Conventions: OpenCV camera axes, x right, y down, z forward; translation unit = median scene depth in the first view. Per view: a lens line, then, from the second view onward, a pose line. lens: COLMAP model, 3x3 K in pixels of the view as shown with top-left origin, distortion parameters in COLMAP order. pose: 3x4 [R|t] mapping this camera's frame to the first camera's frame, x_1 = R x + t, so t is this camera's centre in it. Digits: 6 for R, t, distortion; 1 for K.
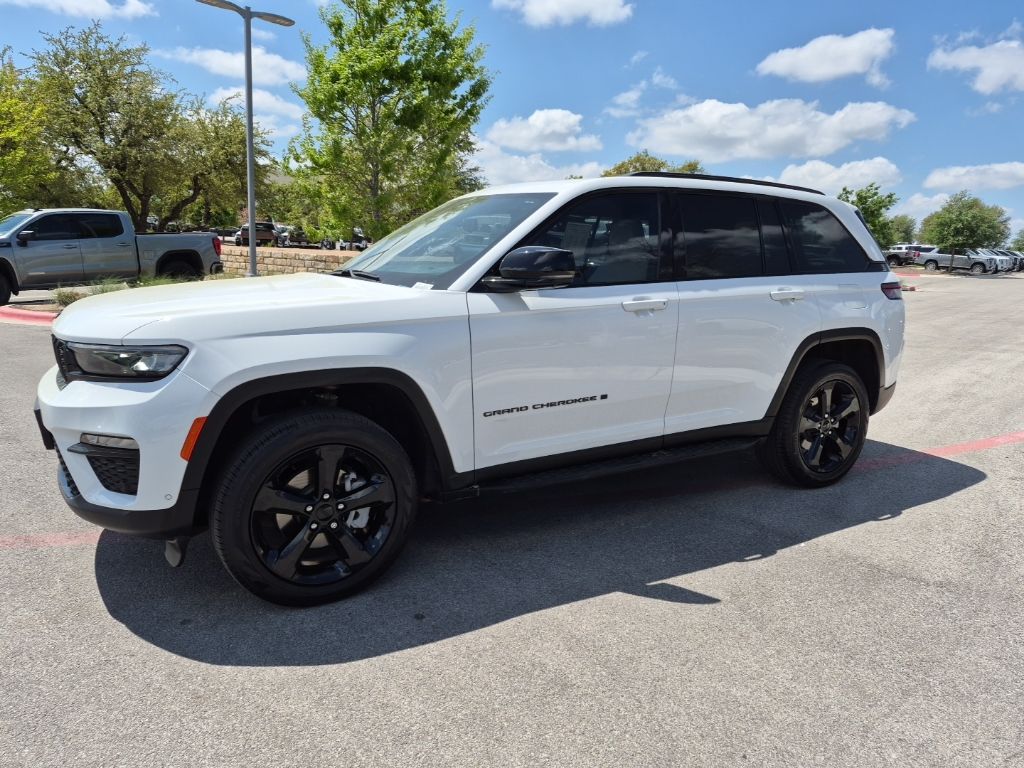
lens RADIAL K [[719.5, 0, 512.0], [0, 719.5, 384.0], [0, 0, 1]] dist [0.080020, -0.091037]
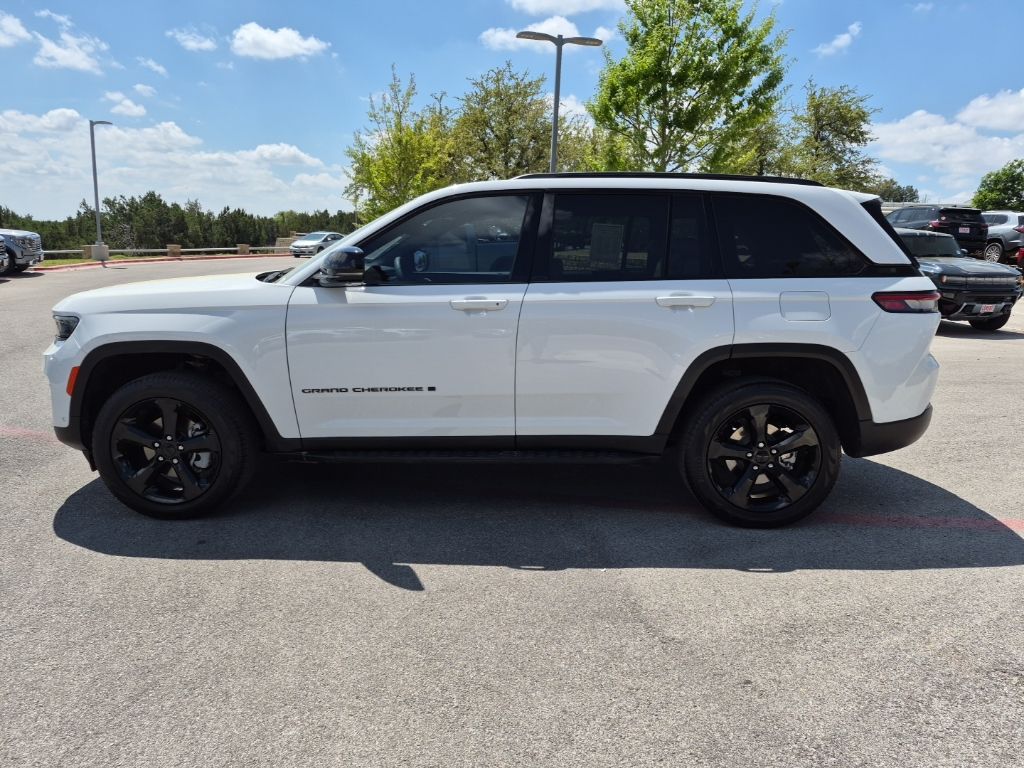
lens RADIAL K [[718.6, 0, 517.1], [0, 718.6, 367.8], [0, 0, 1]] dist [0.064570, -0.048461]
pose [[0.848433, 0.080635, -0.523125, 0.799594], [-0.092864, 0.995675, 0.002863, -0.028044], [0.521093, 0.046150, 0.852251, 0.166110]]
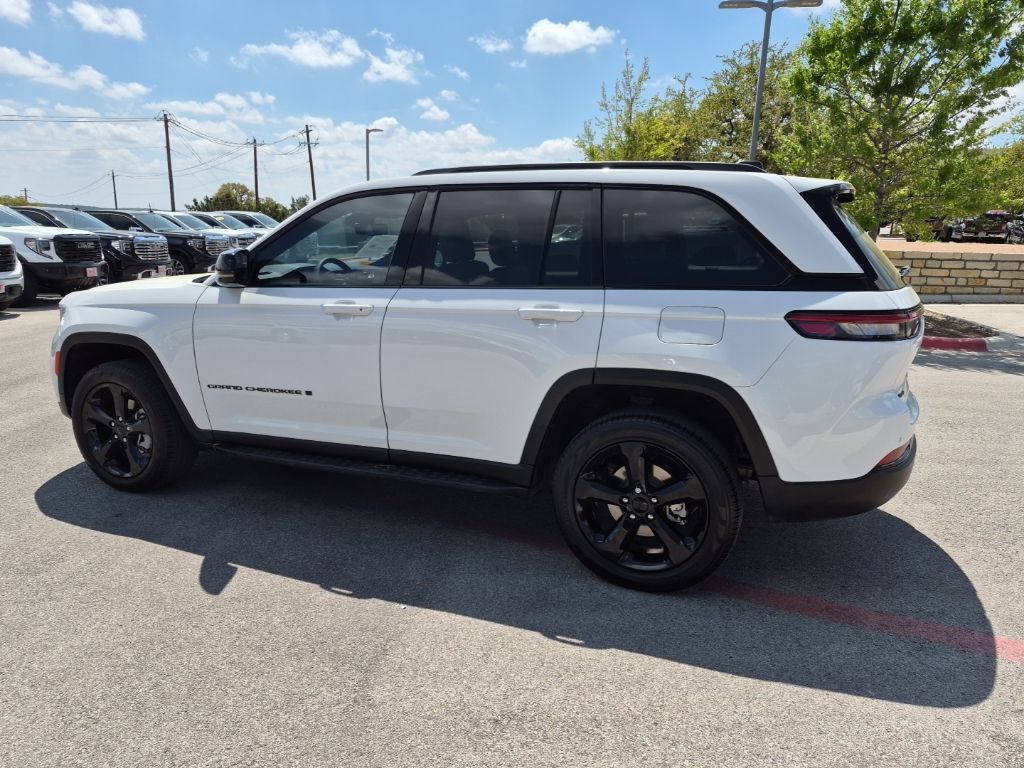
lens RADIAL K [[733.4, 0, 517.0], [0, 733.4, 385.1], [0, 0, 1]] dist [0.072854, -0.064613]
pose [[0.585807, 0.149784, -0.796489, 1.176046], [-0.144997, 0.986287, 0.078833, -0.124098], [0.797374, 0.069307, 0.599492, 0.611153]]
